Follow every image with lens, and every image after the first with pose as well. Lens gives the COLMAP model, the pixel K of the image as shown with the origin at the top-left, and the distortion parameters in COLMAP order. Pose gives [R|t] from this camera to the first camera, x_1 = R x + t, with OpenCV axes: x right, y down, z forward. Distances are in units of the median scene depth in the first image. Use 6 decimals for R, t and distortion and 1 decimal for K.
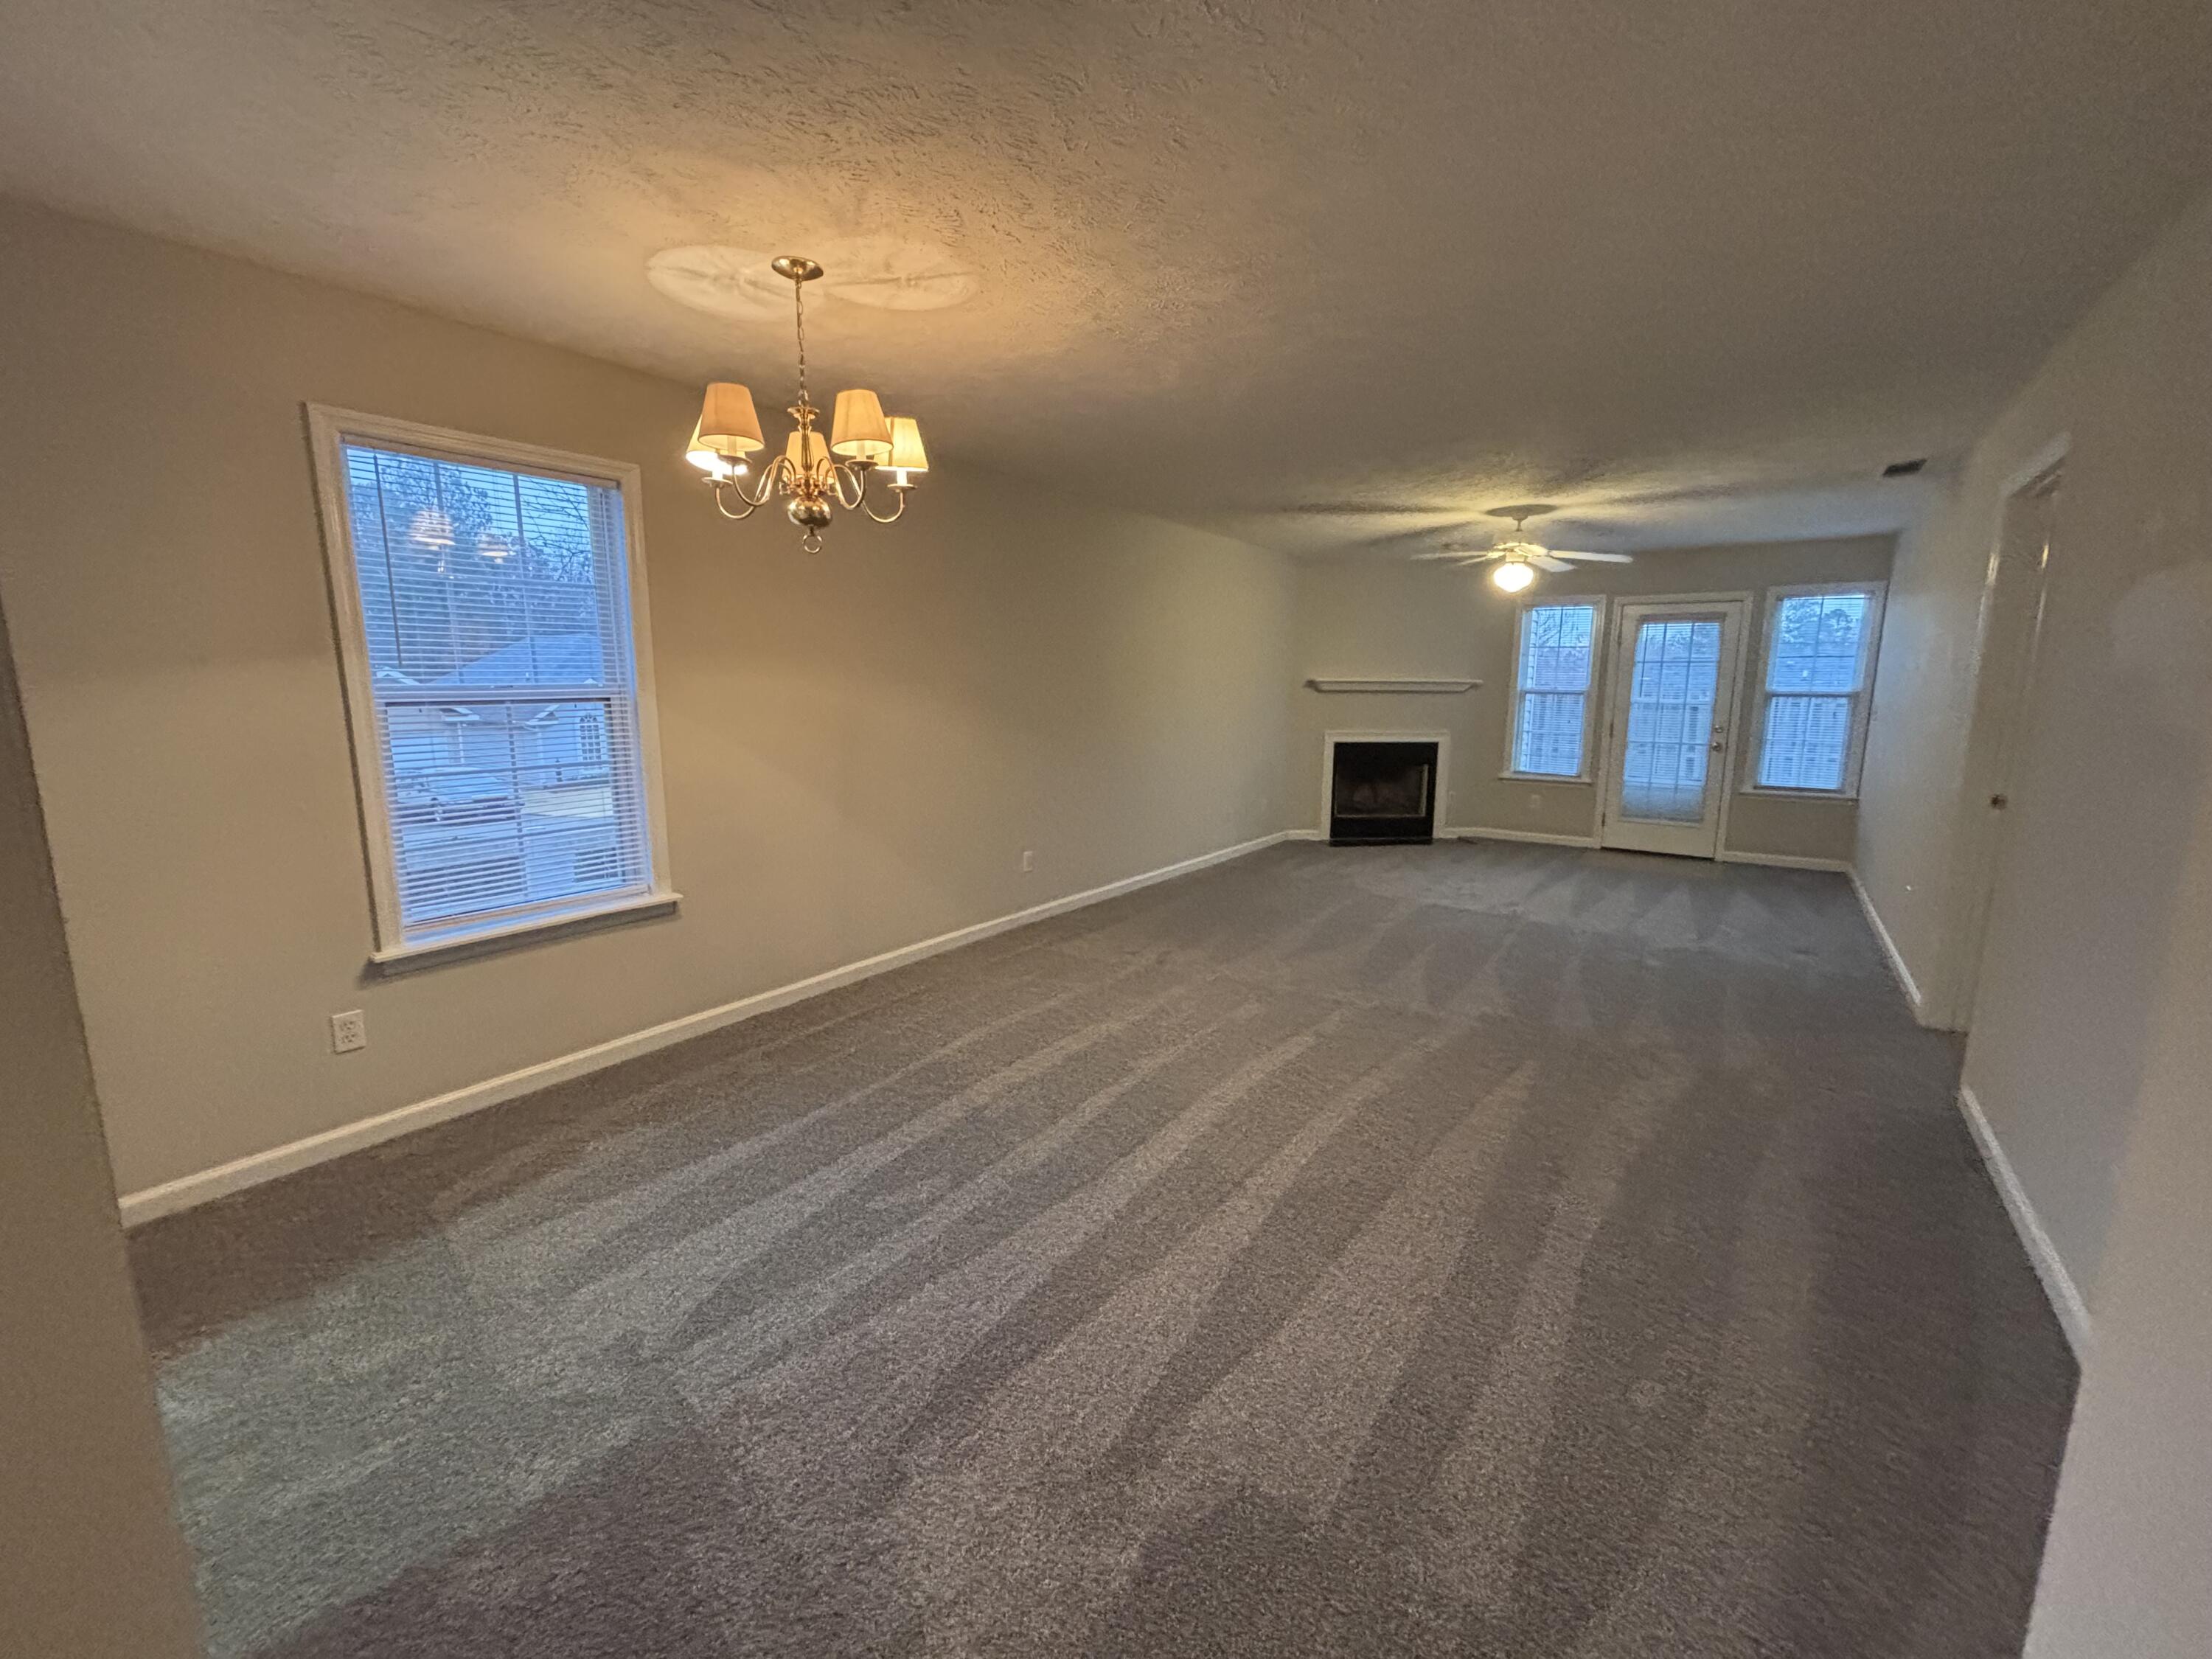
lens RADIAL K [[915.6, 0, 1112.7], [0, 915.6, 833.6], [0, 0, 1]] dist [0.000557, -0.000211]
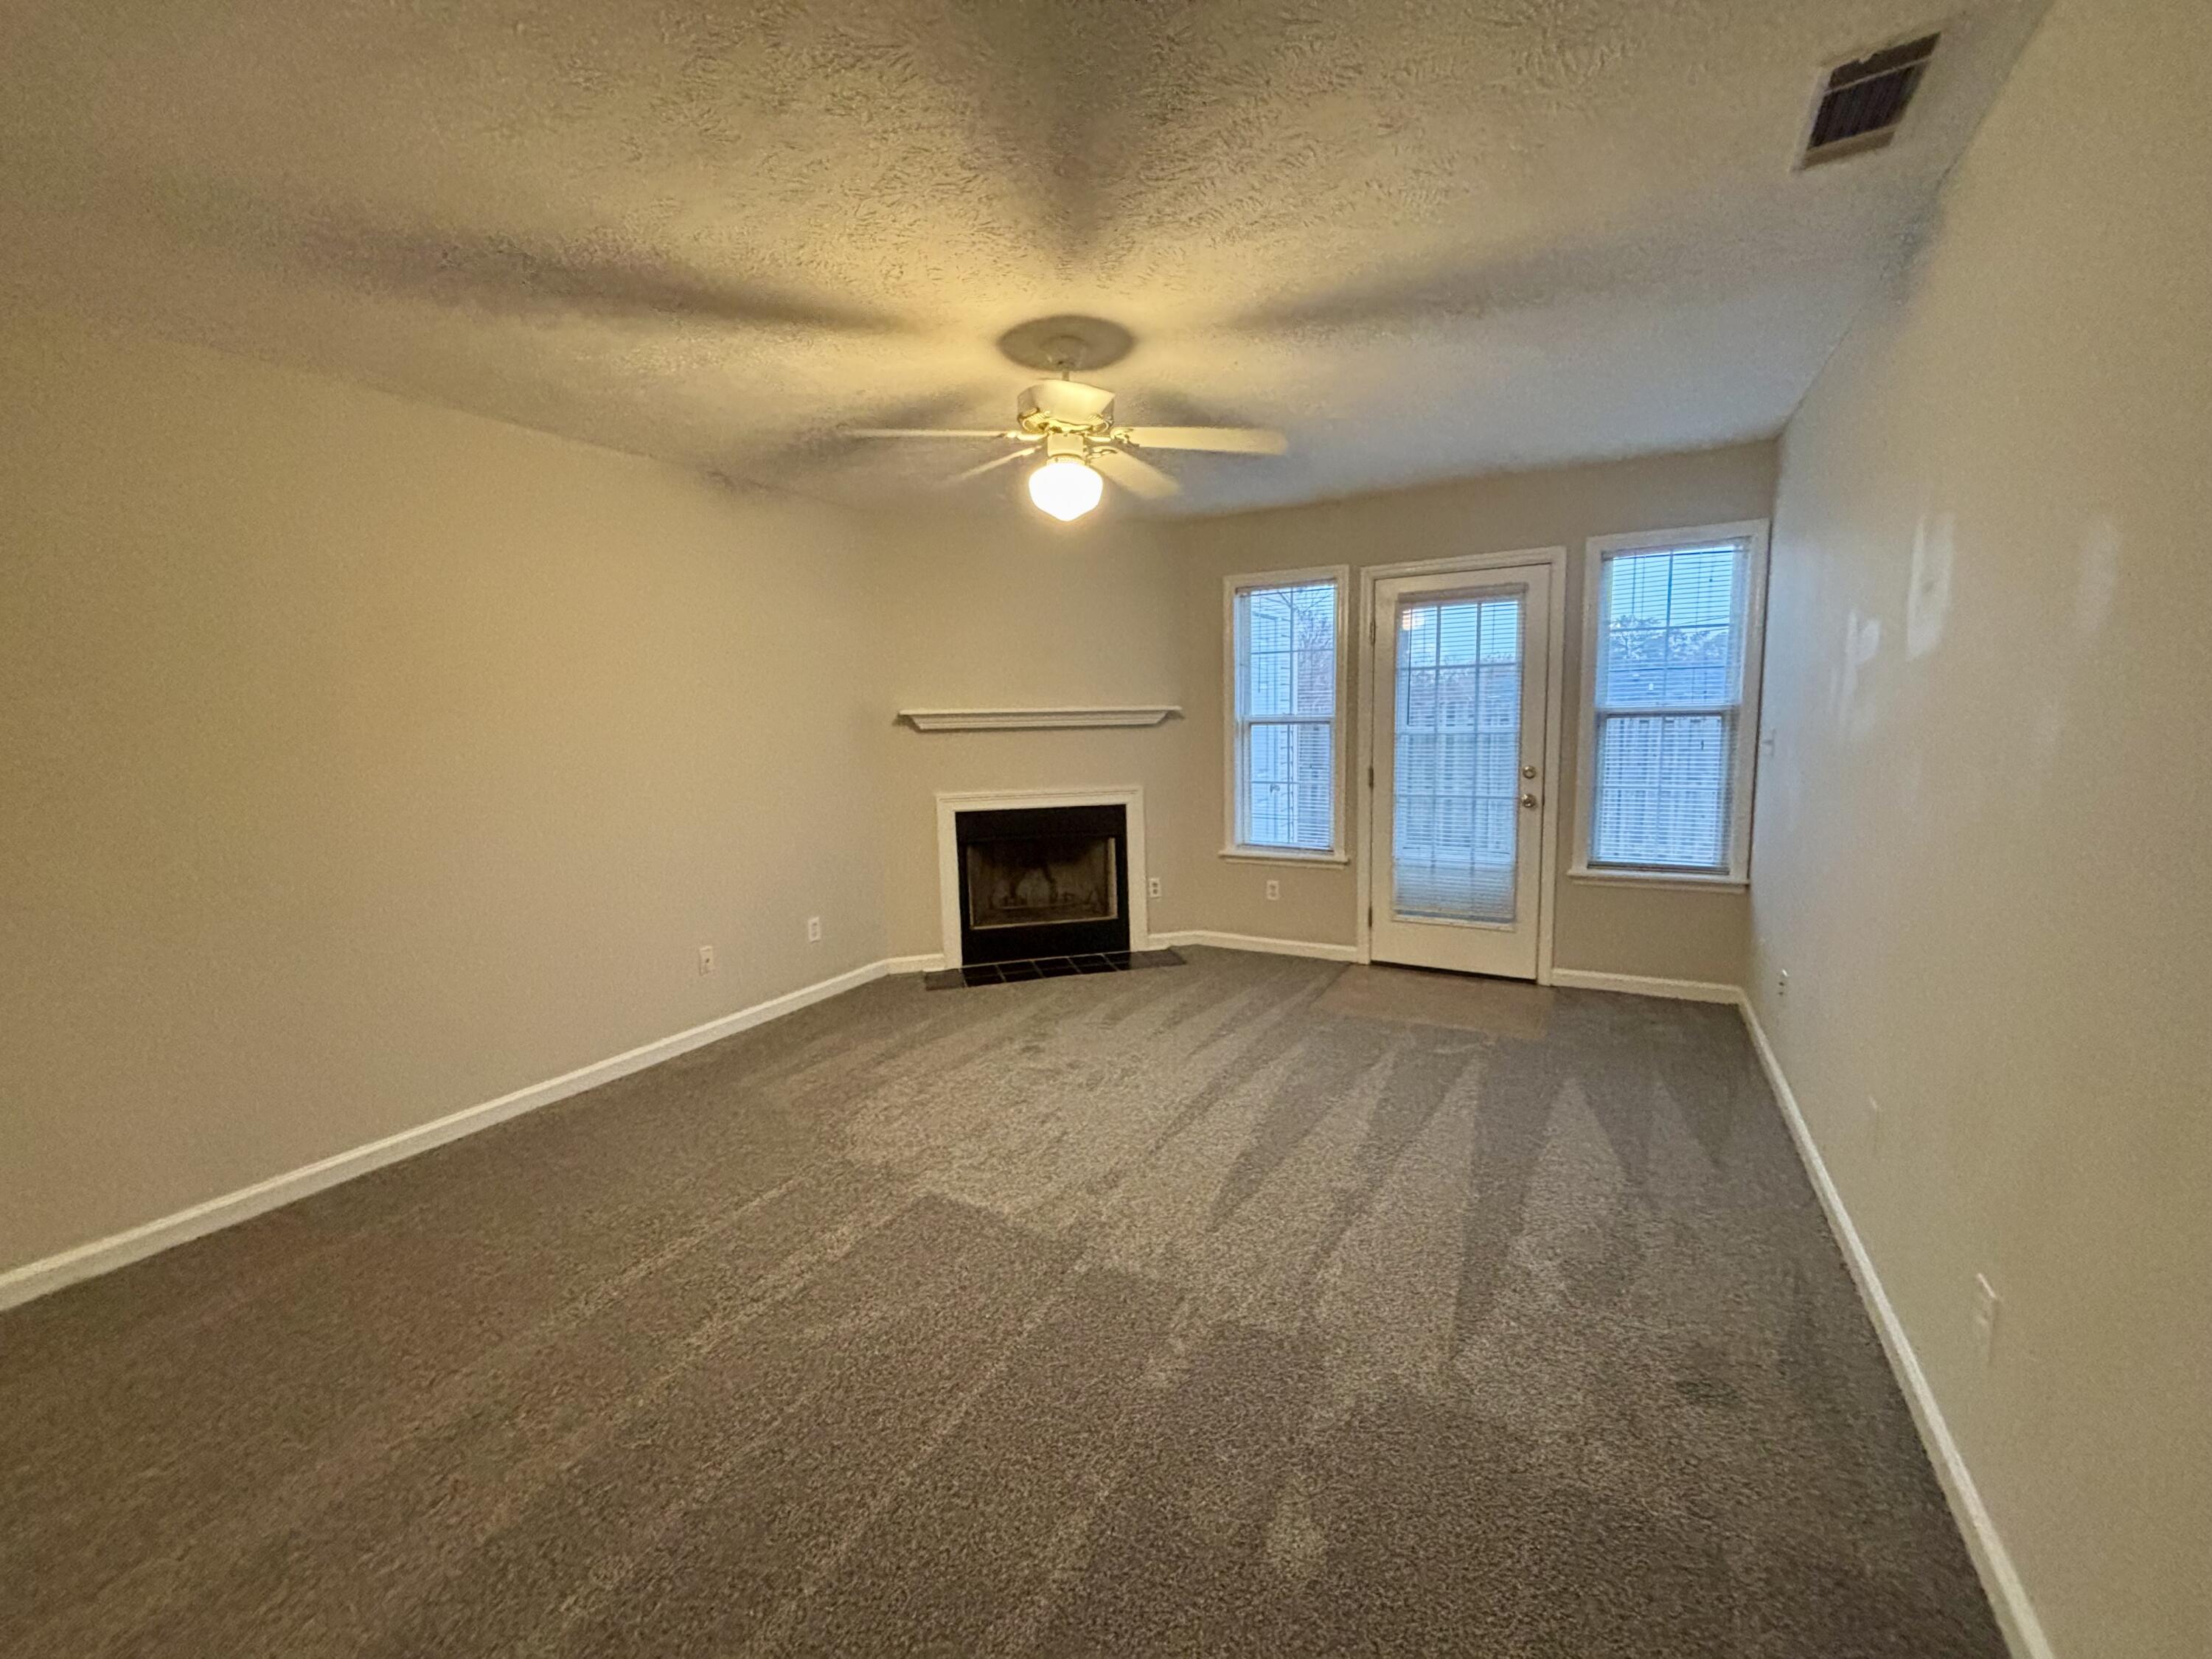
lens RADIAL K [[891.3, 0, 1106.0], [0, 891.3, 829.5], [0, 0, 1]] dist [-0.013024, -0.000214]
pose [[0.991799, -0.045595, 0.119401, 0.297821], [0.050274, 0.998069, -0.036468, -0.066632], [-0.117507, 0.042172, 0.992176, 0.429285]]
